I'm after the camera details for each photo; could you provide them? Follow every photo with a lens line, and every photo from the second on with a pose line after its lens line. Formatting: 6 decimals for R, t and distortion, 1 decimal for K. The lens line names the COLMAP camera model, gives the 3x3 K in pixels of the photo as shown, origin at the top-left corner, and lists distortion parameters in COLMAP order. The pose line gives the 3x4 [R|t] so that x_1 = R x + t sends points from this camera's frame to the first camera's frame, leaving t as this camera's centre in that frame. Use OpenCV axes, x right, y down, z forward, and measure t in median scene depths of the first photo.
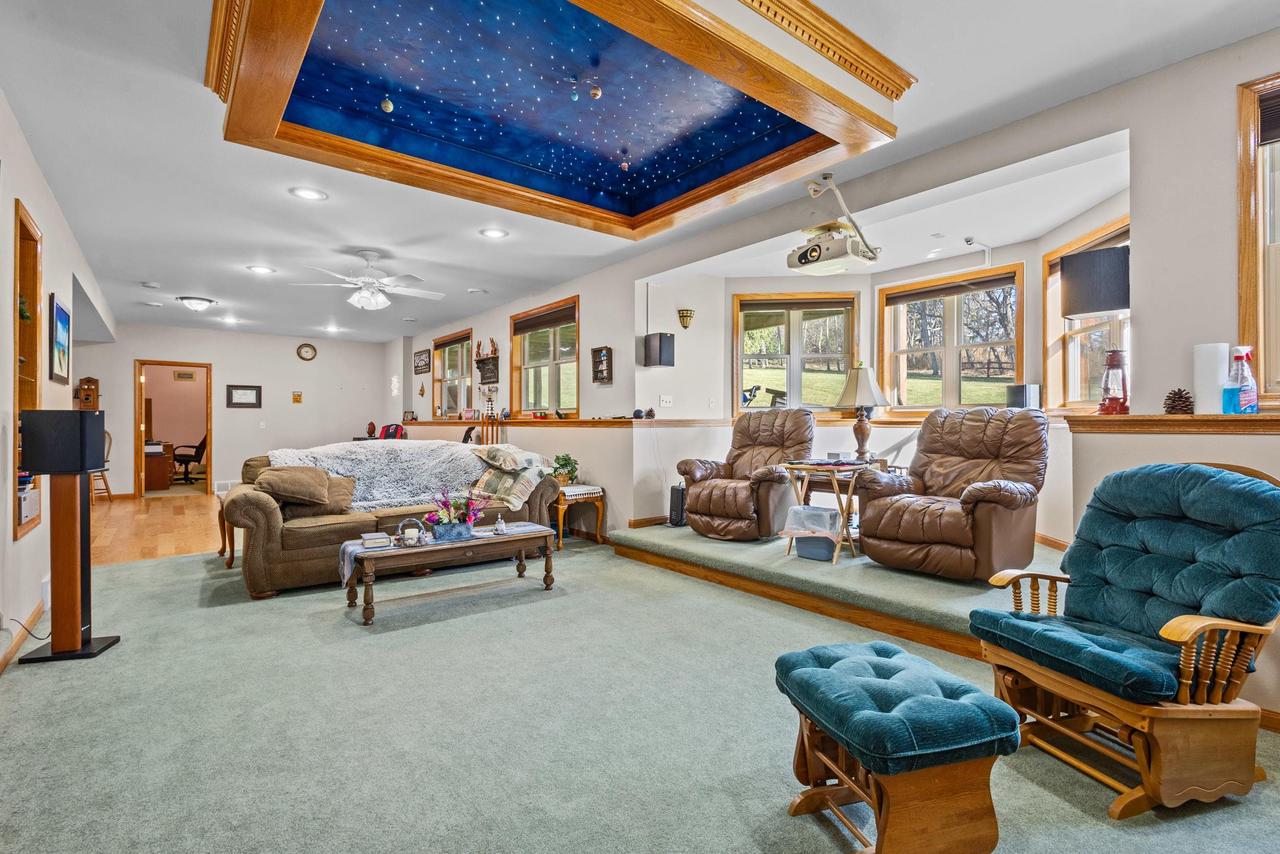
lens RADIAL K [[590.9, 0, 634.6], [0, 590.9, 422.7], [0, 0, 1]] dist [0.011659, -0.002977]
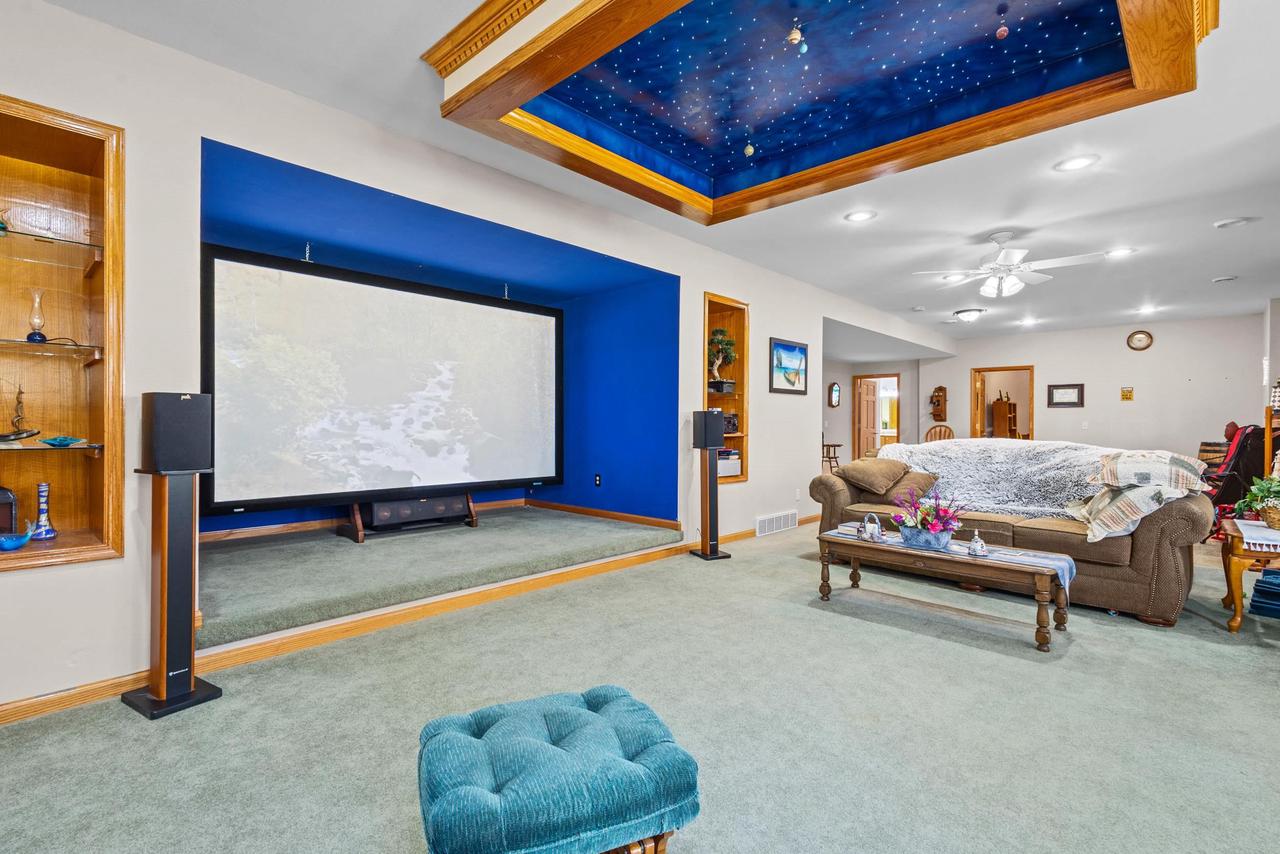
lens RADIAL K [[590.9, 0, 645.3], [0, 590.9, 428.0], [0, 0, 1]] dist [0.011659, -0.002977]
pose [[0.151883, 0.008442, -0.988362, 0.502756], [-0.003938, 0.999961, 0.007936, 0.009320], [0.988391, 0.002687, 0.151911, 0.424174]]
